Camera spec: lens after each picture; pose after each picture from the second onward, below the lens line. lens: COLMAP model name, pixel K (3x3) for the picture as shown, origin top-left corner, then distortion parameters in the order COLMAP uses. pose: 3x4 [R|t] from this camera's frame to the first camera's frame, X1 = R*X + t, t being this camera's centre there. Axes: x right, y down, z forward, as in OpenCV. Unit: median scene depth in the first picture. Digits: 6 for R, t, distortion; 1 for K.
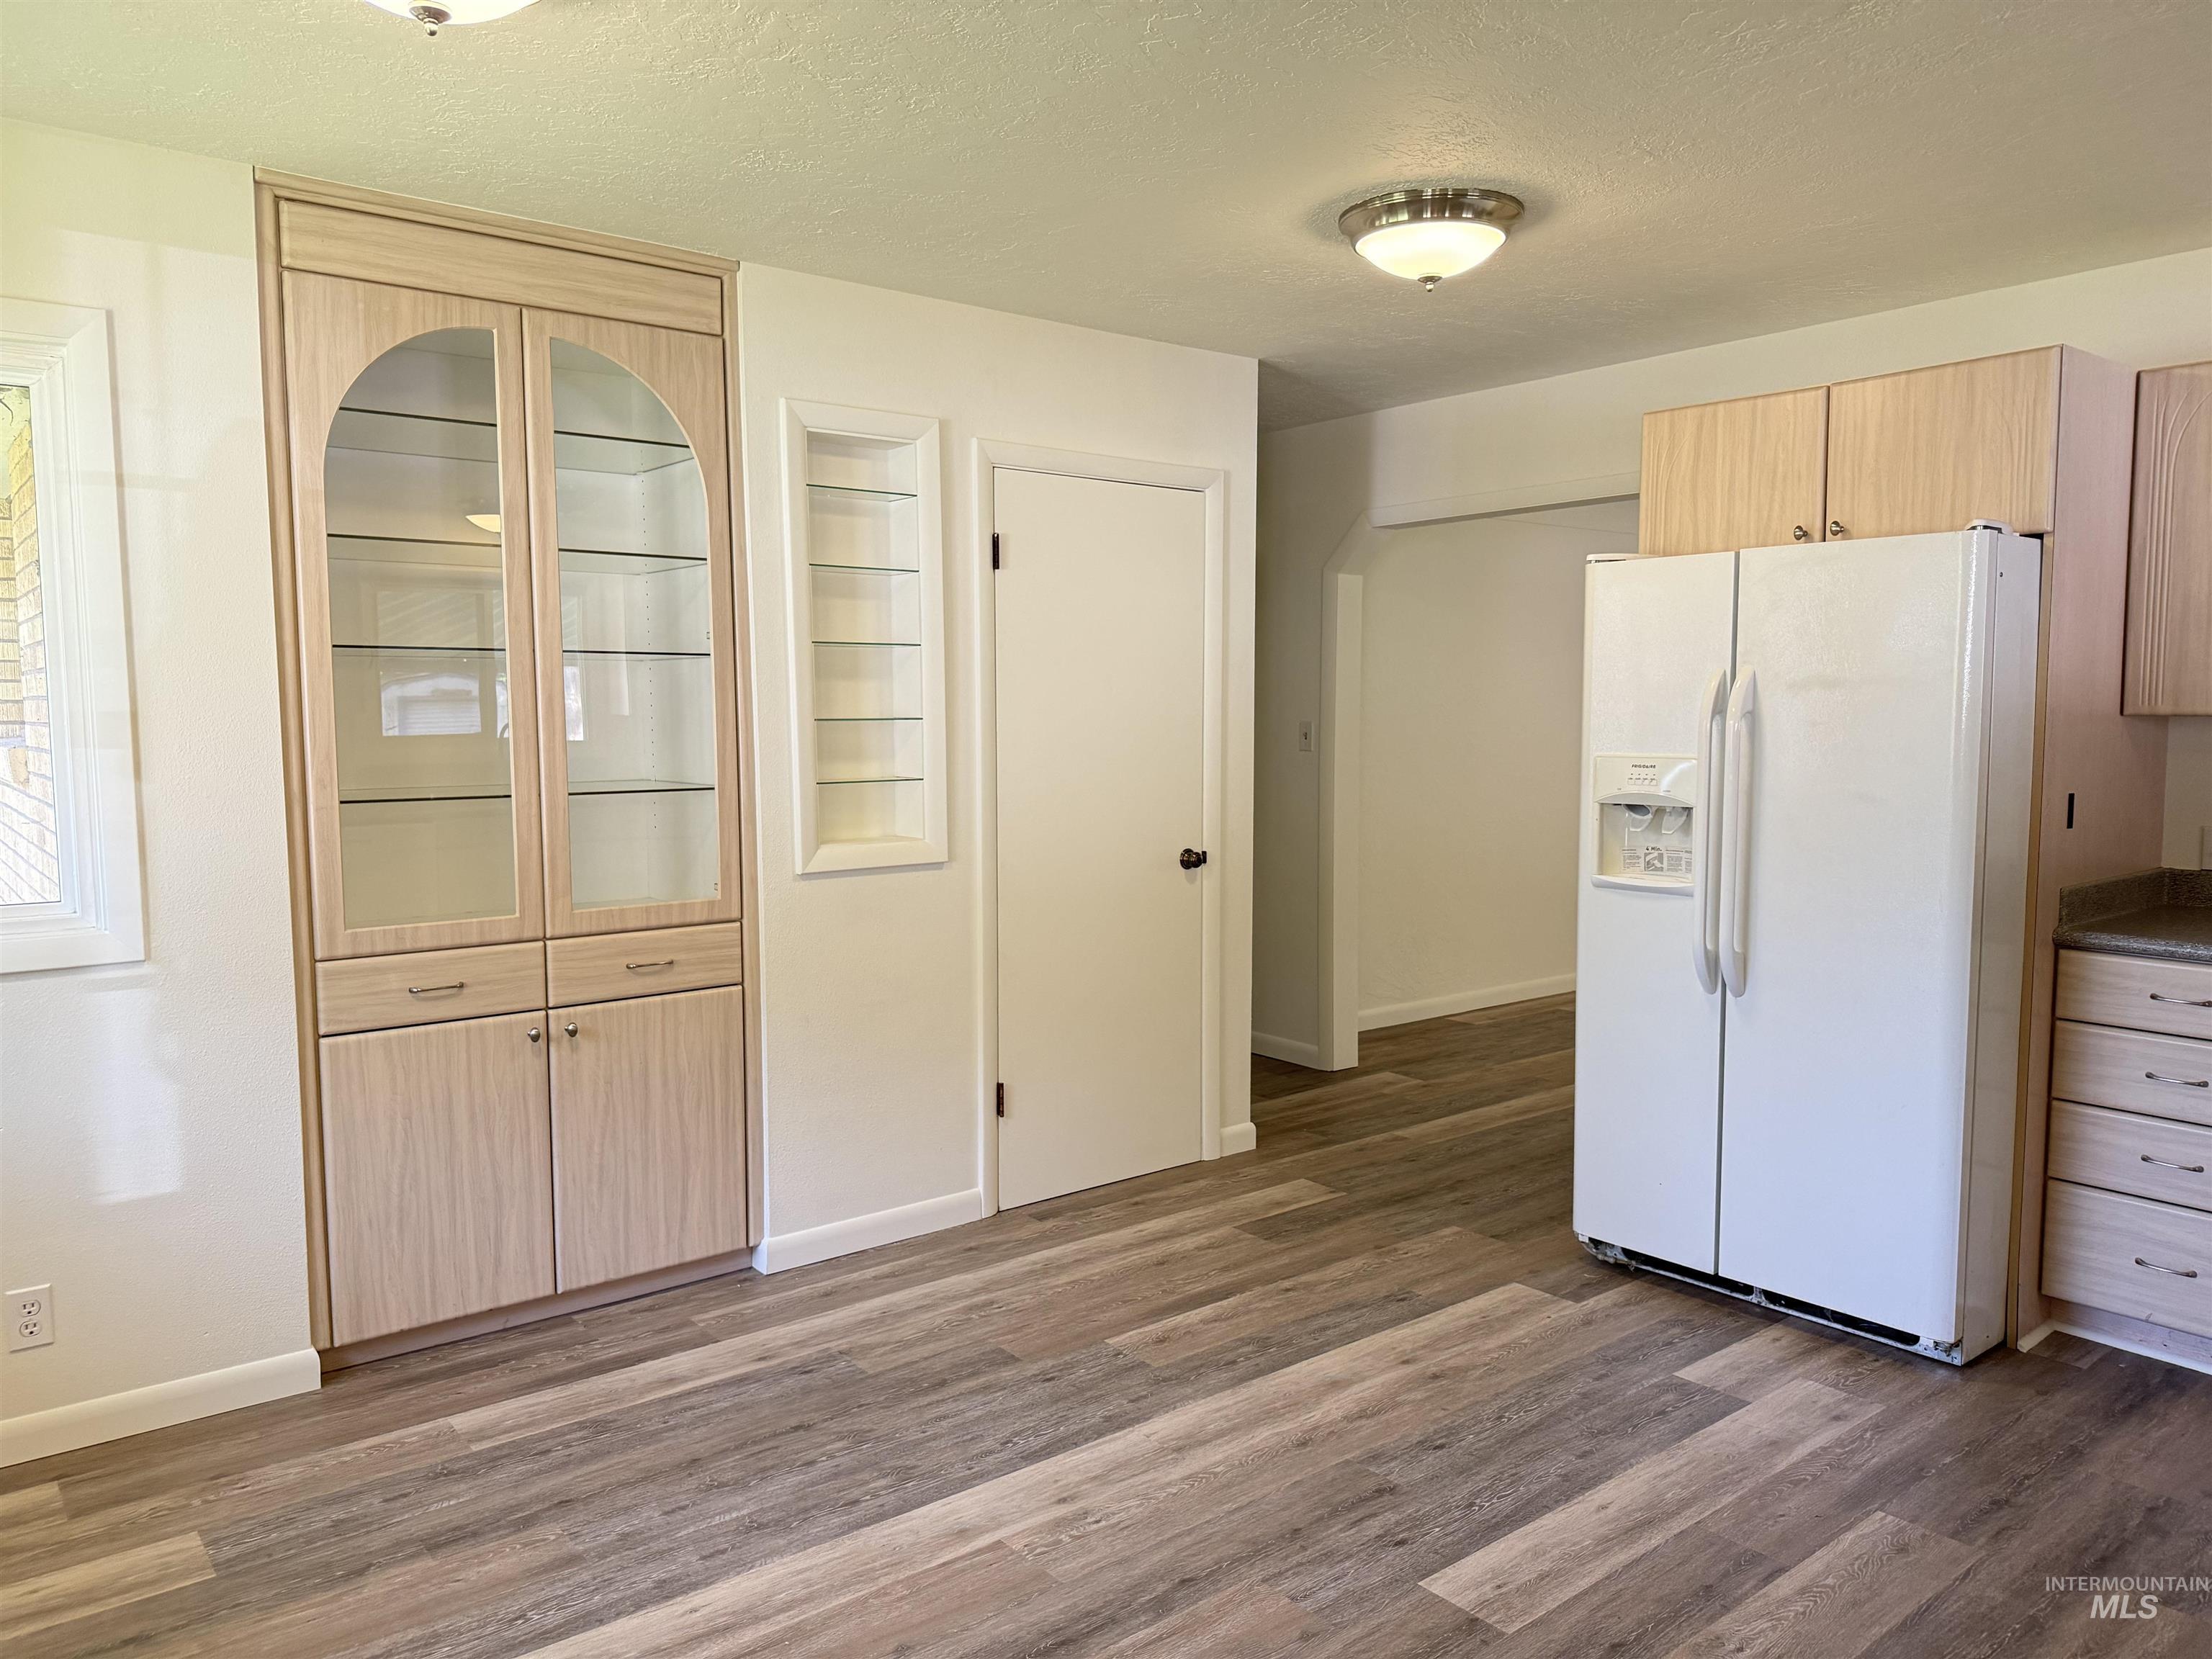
lens RADIAL K [[1559.5, 0, 1110.9], [0, 1559.5, 839.7], [0, 0, 1]] dist [0.026098, -0.030244]
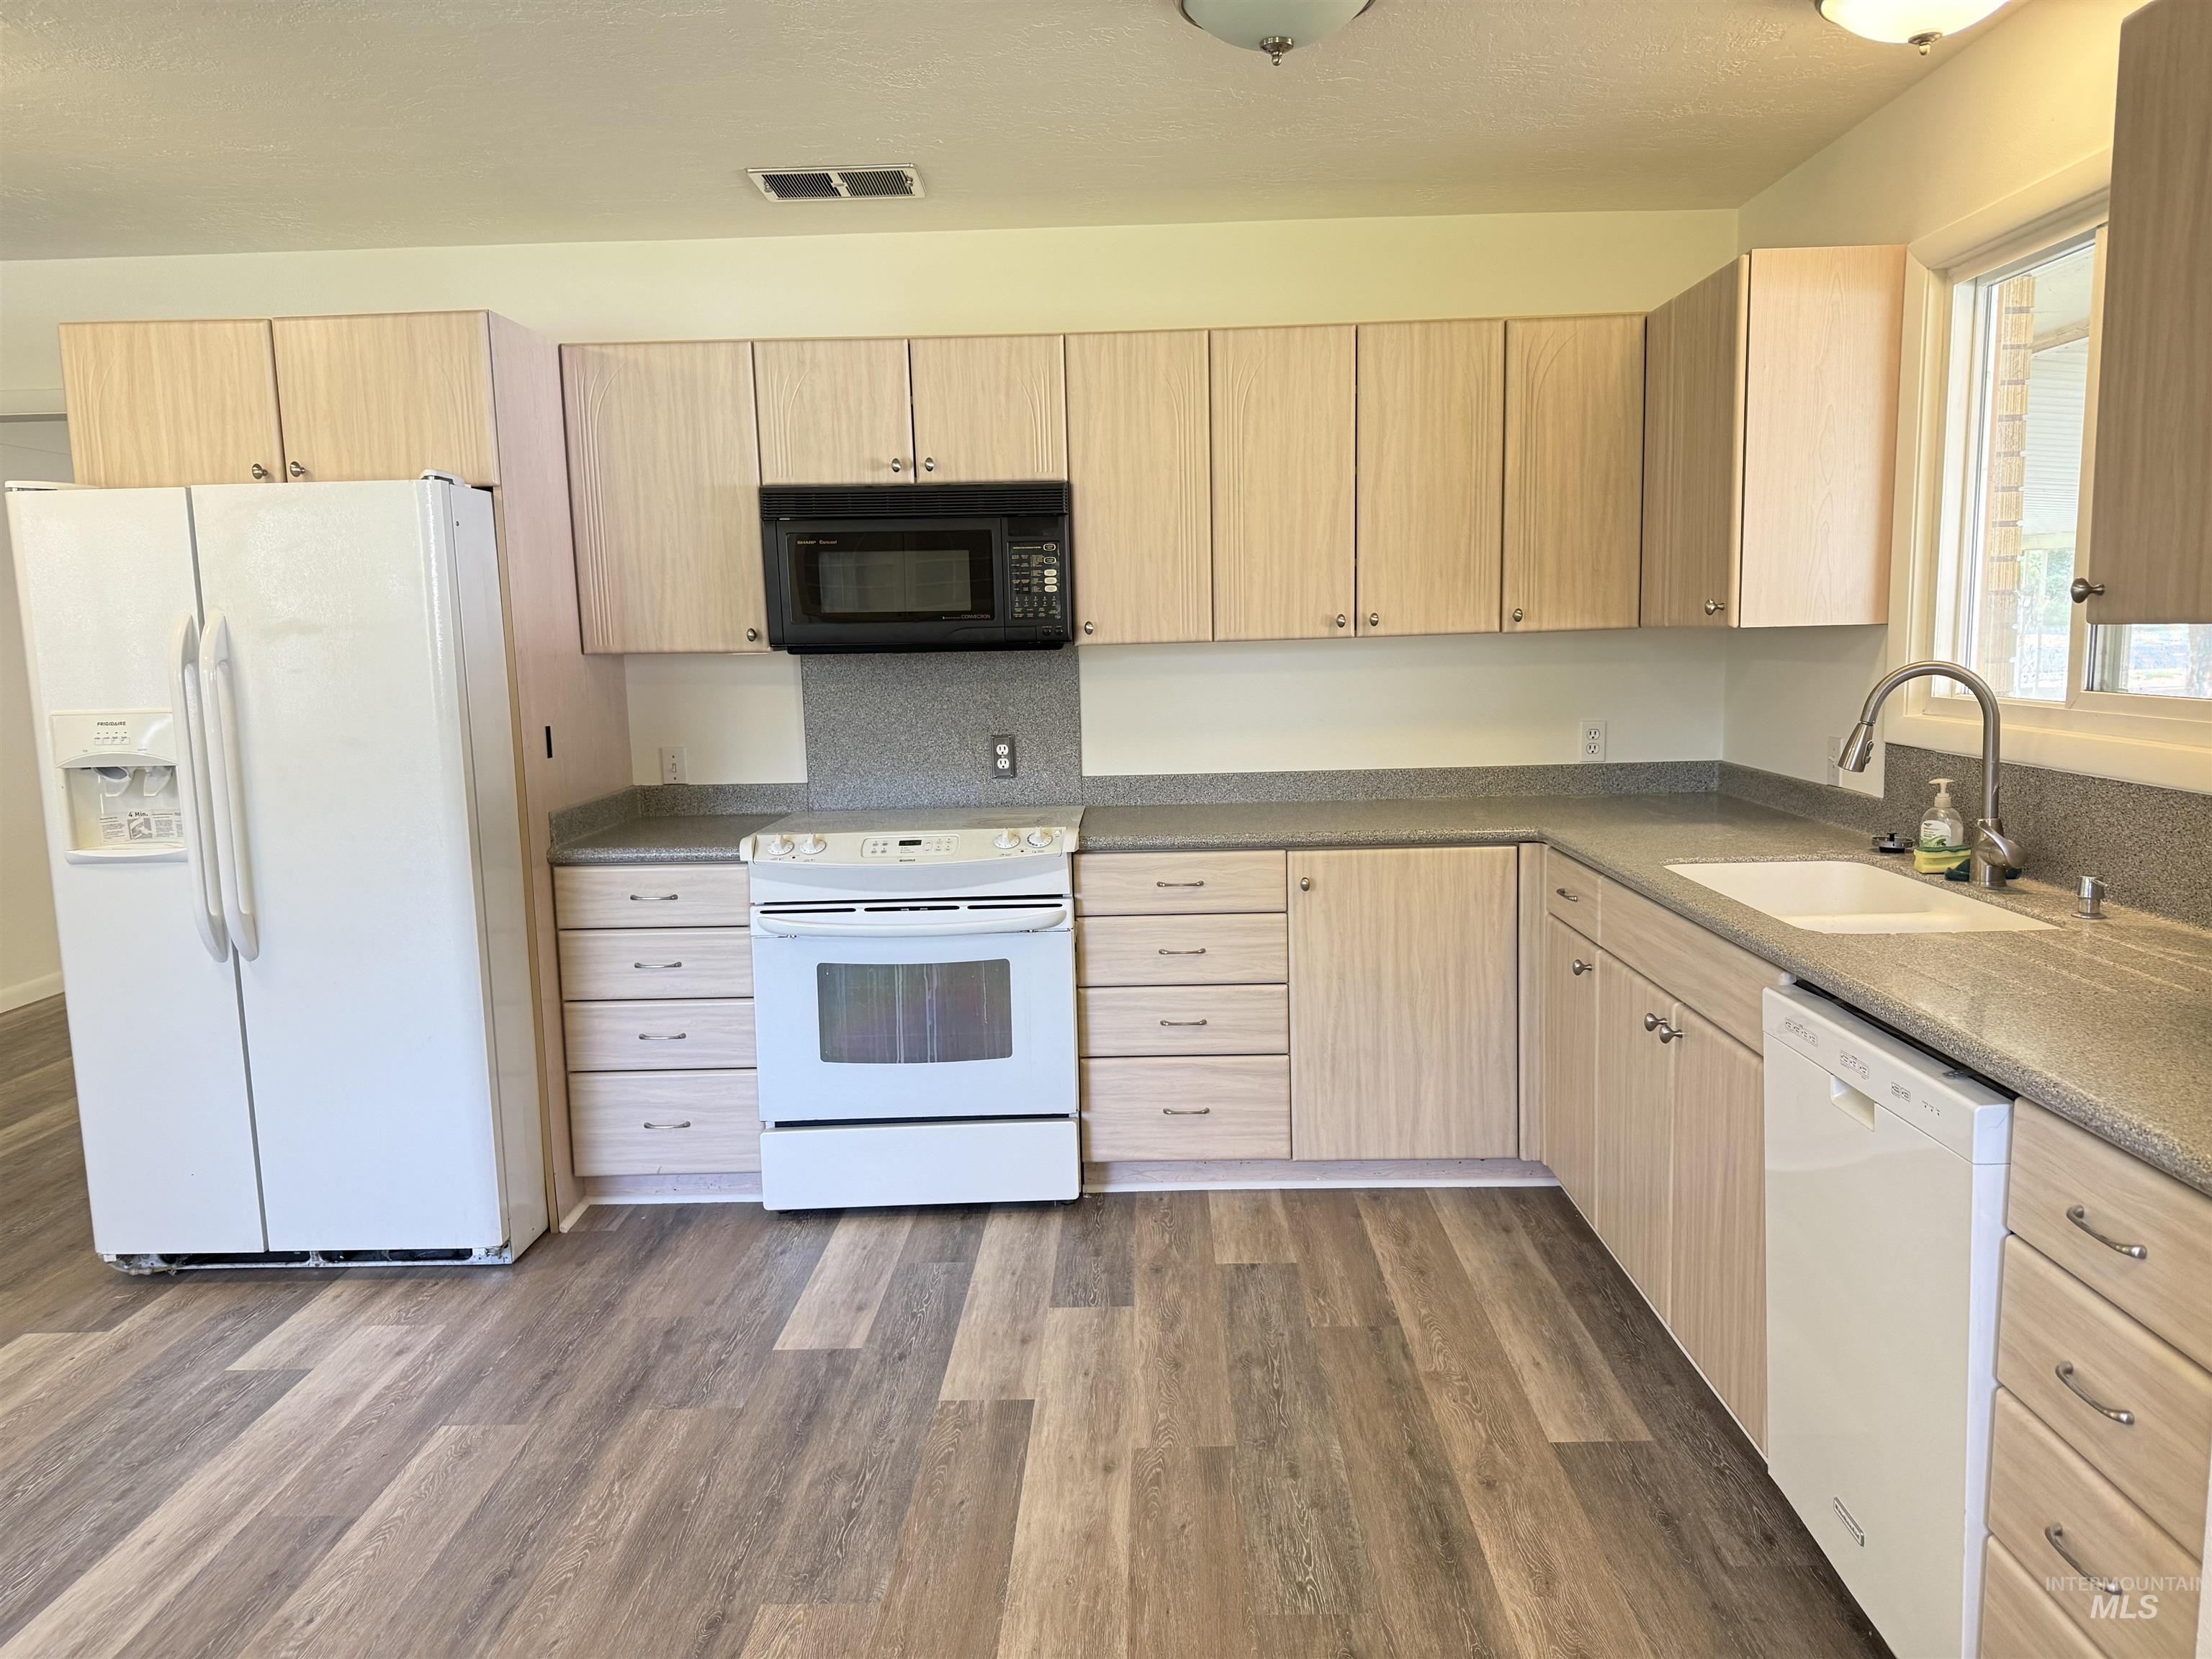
lens RADIAL K [[1559.5, 0, 1100.8], [0, 1559.5, 838.0], [0, 0, 1]] dist [0.026098, -0.030244]
pose [[0.649249, -0.113993, 0.751985, 0.028109], [0.088375, 0.993314, 0.074275, 0.001396], [-0.755424, 0.018233, 0.654983, -0.014636]]
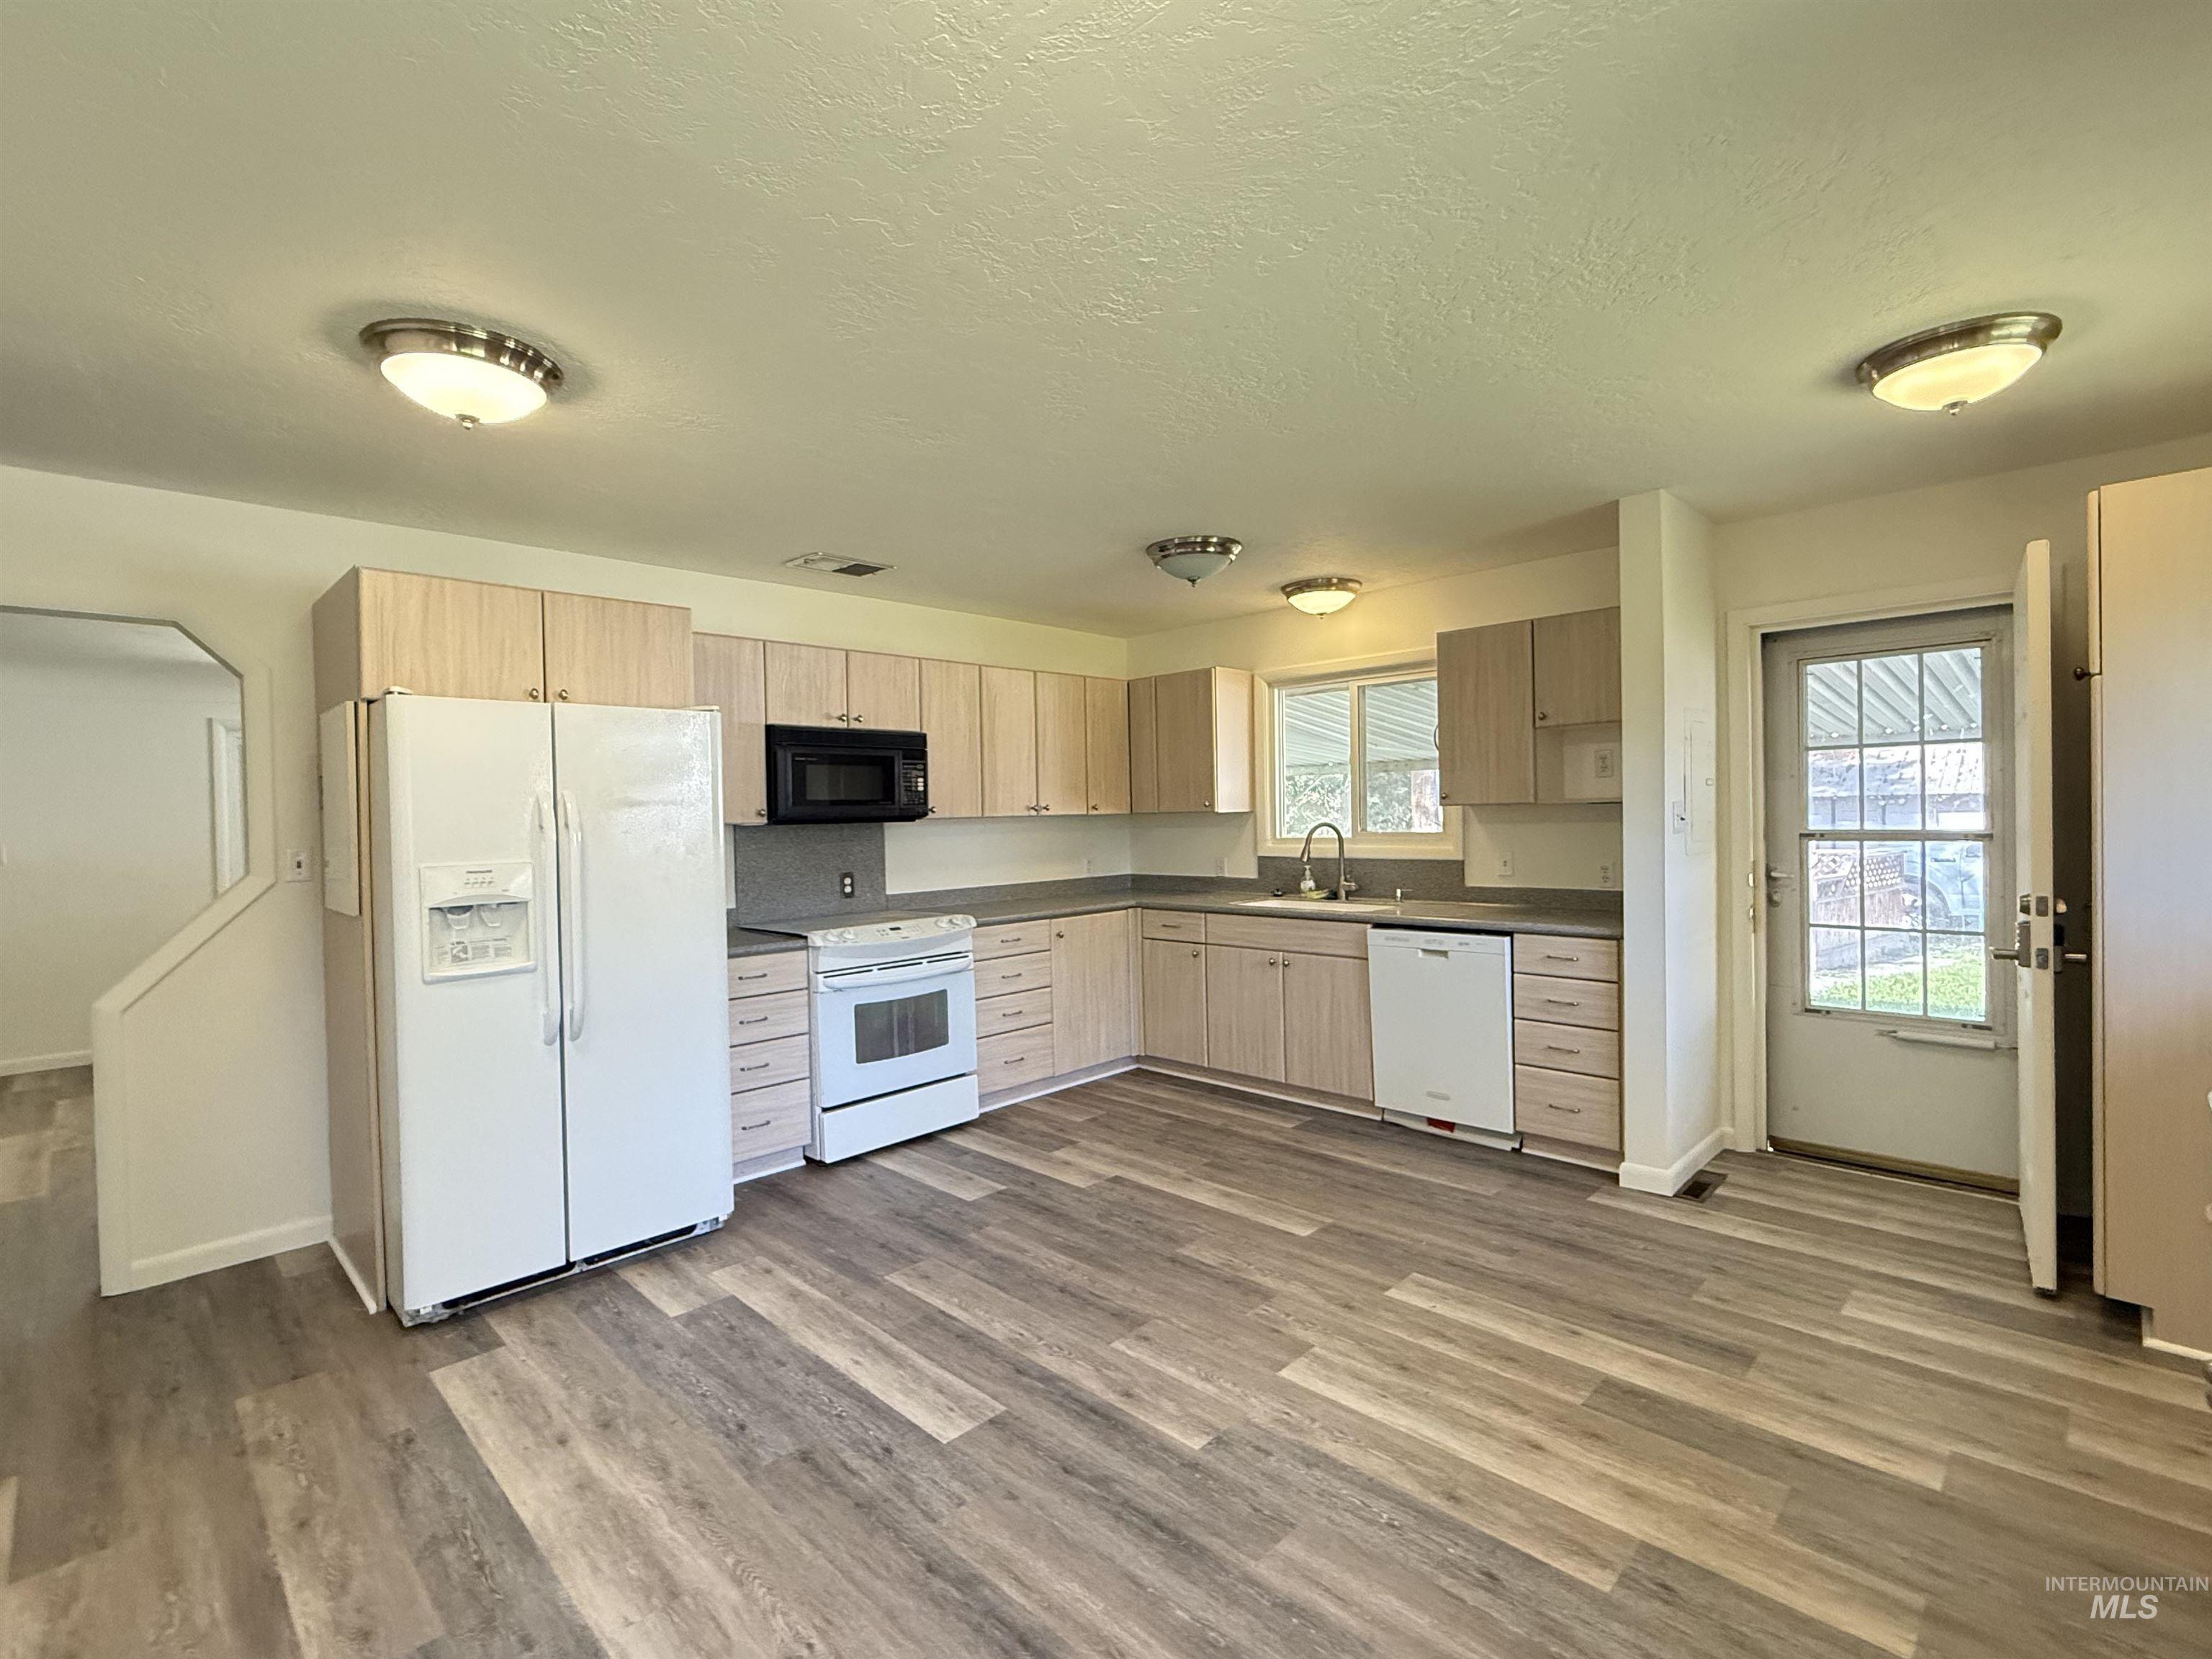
lens RADIAL K [[1013.7, 0, 1105.0], [0, 1013.7, 825.9], [0, 0, 1]] dist [0.000779, 0.001493]
pose [[-0.106990, -0.006725, 0.994237, -0.504347], [0.108749, 0.993898, 0.018425, -0.046846], [-0.988295, 0.110094, -0.105606, 0.645057]]
